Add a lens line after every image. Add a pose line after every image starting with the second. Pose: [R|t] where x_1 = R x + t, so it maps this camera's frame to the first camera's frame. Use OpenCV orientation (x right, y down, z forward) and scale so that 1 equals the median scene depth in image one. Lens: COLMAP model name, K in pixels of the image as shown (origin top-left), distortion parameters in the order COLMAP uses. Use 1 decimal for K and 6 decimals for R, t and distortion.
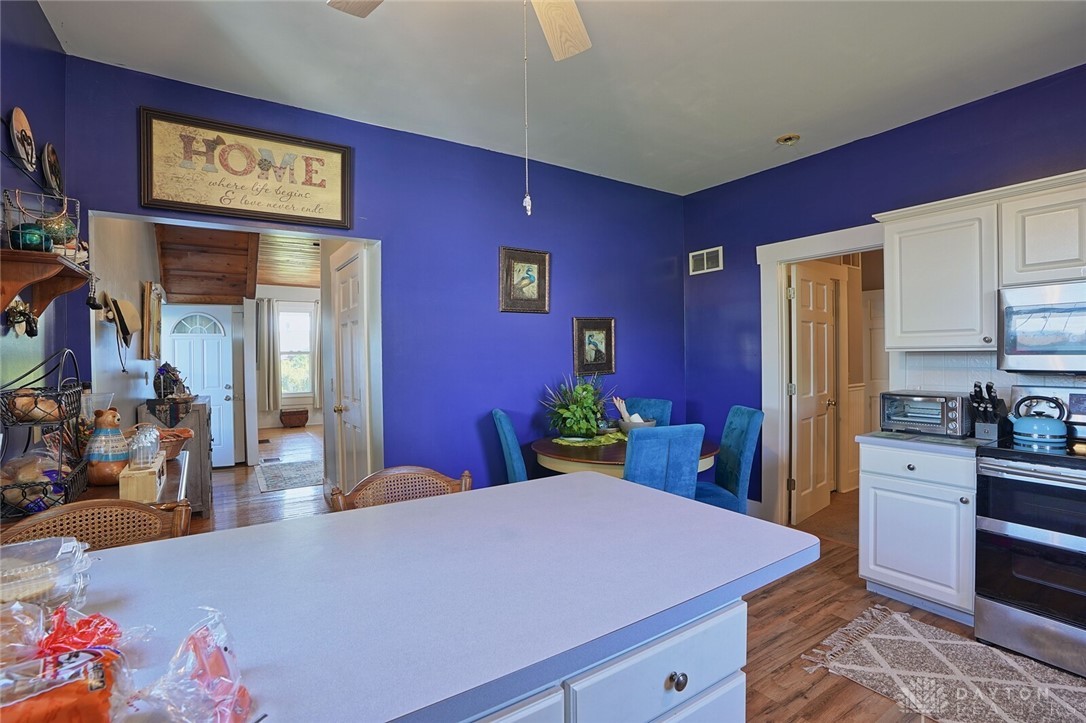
lens RADIAL K [[507.5, 0, 547.2], [0, 507.5, 357.8], [0, 0, 1]] dist [-0.010976, 0.005948]
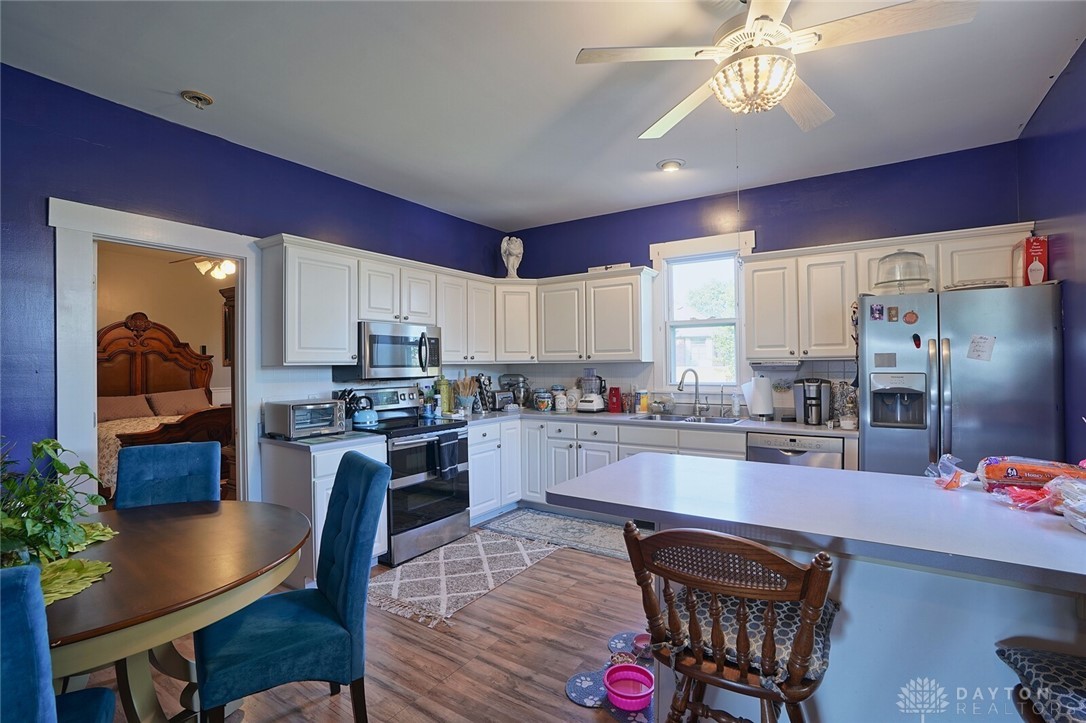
lens RADIAL K [[507.5, 0, 549.1], [0, 507.5, 362.8], [0, 0, 1]] dist [-0.010976, 0.005948]
pose [[-0.389692, 0.016035, 0.920806, -0.624059], [0.018559, 0.999782, -0.009556, 0.002932], [-0.920758, 0.013365, -0.389904, 1.105129]]
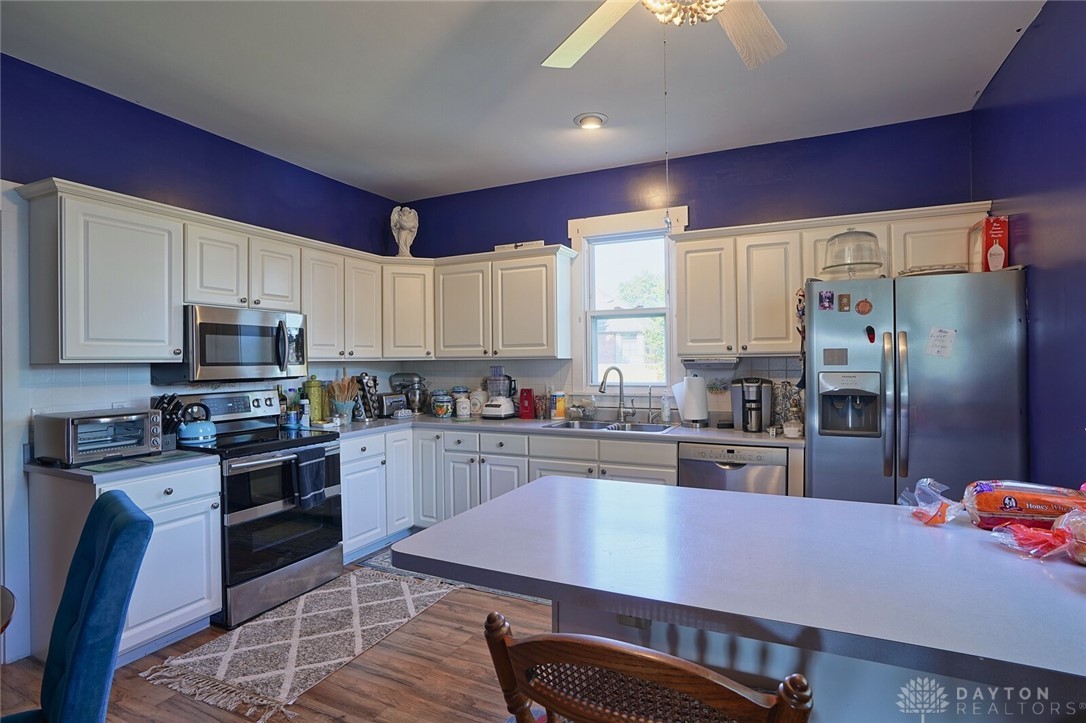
lens RADIAL K [[546.8, 0, 538.1], [0, 546.8, 362.7], [0, 0, 1]] dist [0.015800, -0.001374]
pose [[-0.496983, 0.010467, 0.867697, -0.488640], [0.019366, 0.999812, -0.000969, 0.001437], [-0.867544, 0.016323, -0.497092, 0.969591]]
